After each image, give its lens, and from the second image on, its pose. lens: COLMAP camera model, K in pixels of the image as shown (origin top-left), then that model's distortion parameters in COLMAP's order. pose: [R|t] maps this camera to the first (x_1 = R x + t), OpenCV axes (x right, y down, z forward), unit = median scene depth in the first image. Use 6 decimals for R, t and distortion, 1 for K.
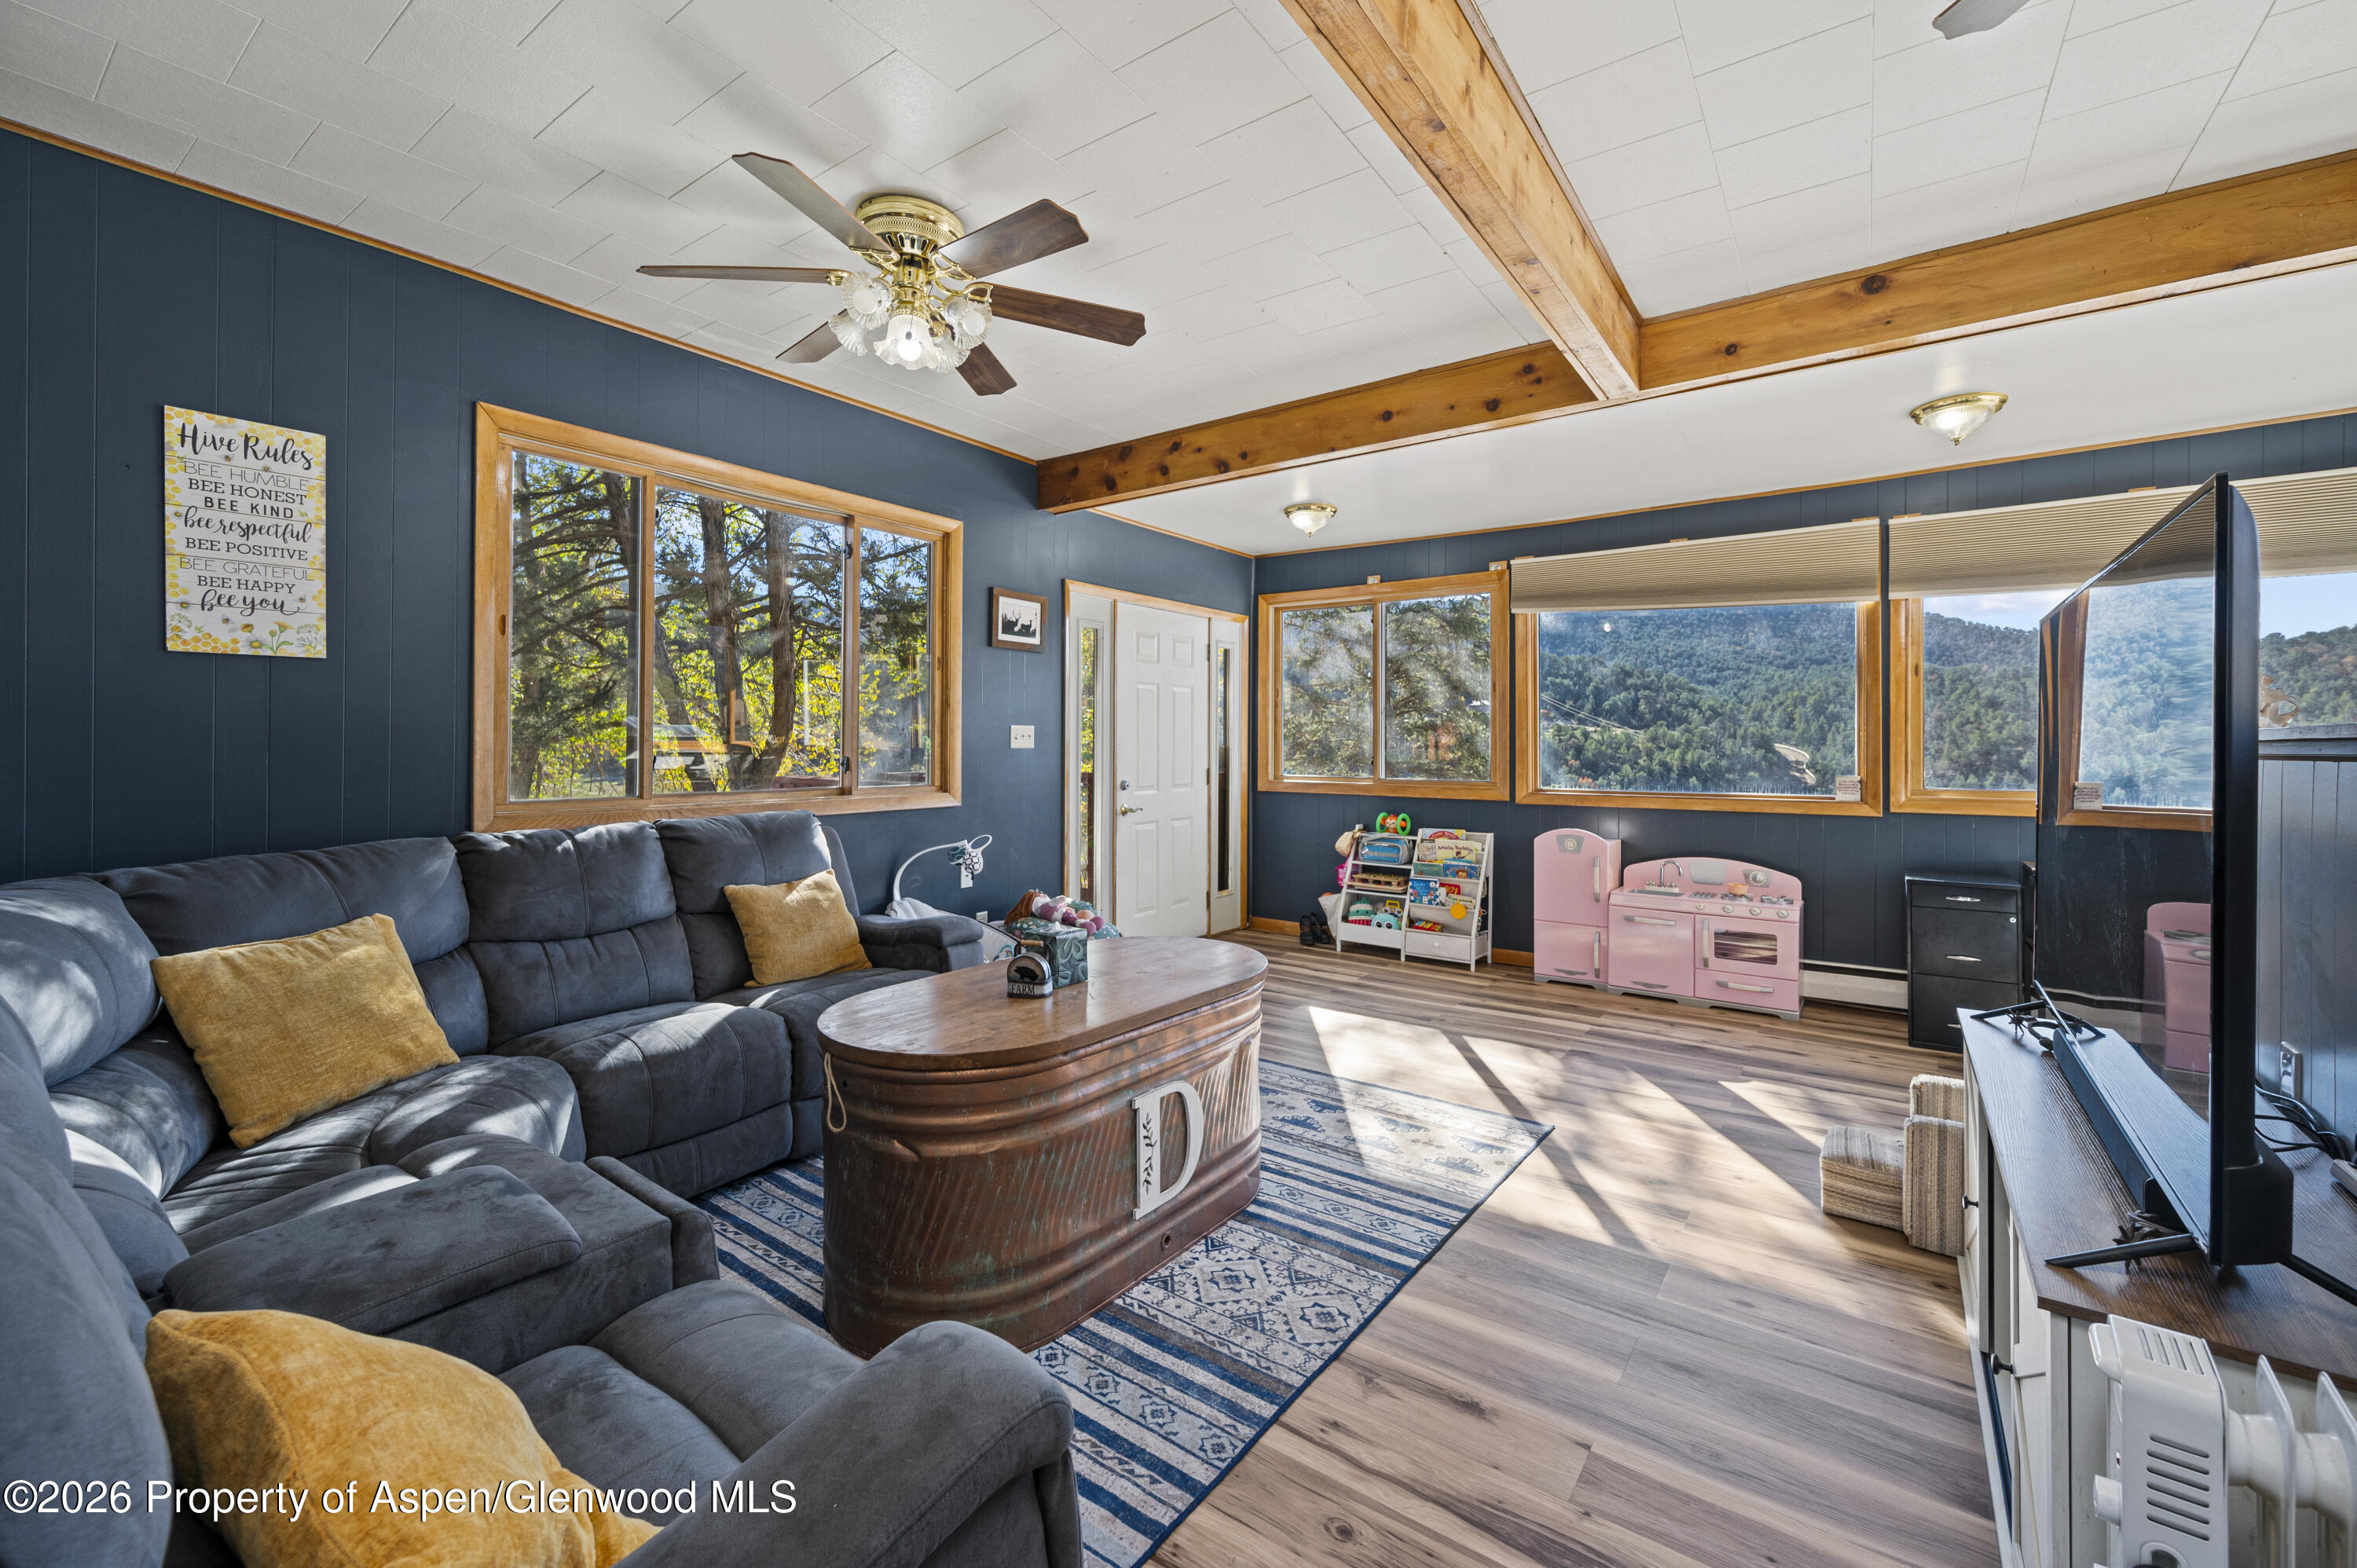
lens RADIAL K [[955.0, 0, 1187.0], [0, 955.0, 741.4], [0, 0, 1]] dist [-0.000564, 0.000194]
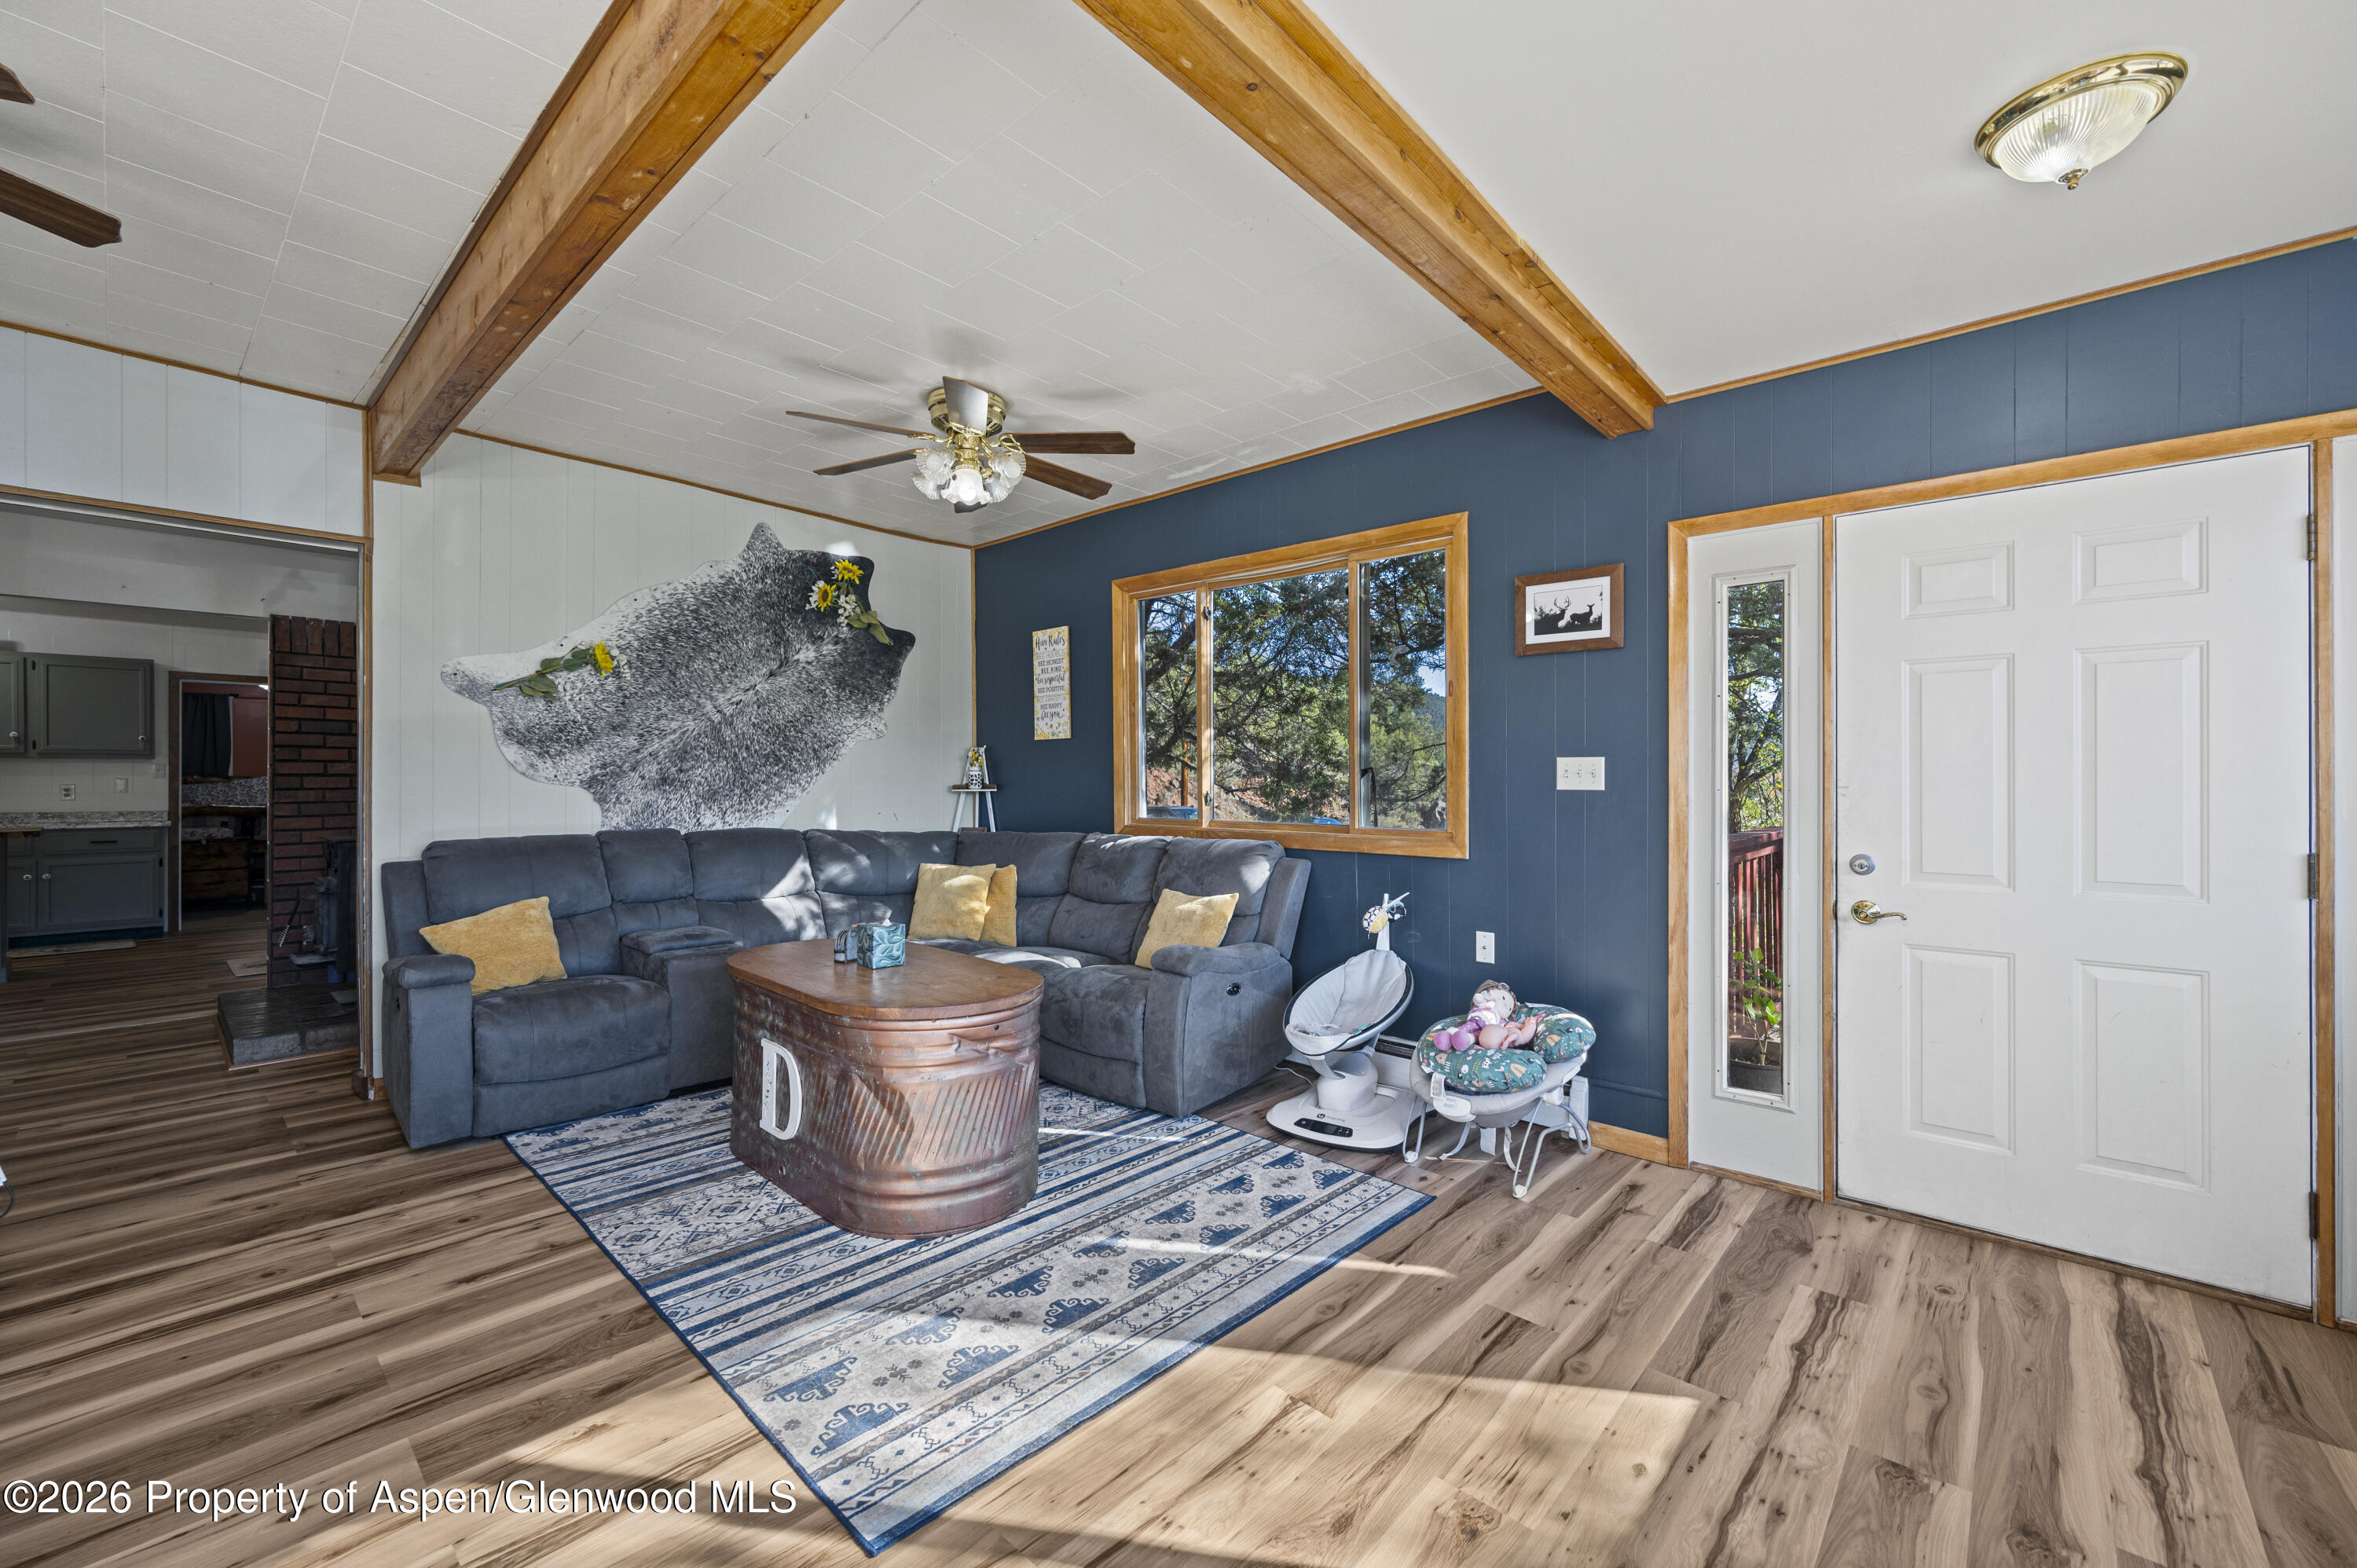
lens RADIAL K [[941.8, 0, 1178.5], [0, 941.8, 784.0], [0, 0, 1]] dist [-0.002256, 0.000273]
pose [[-0.109294, -0.001116, -0.994009, 0.945359], [-0.004482, 0.999990, -0.000630, 0.007354], [0.993999, 0.004386, -0.109298, 1.348226]]
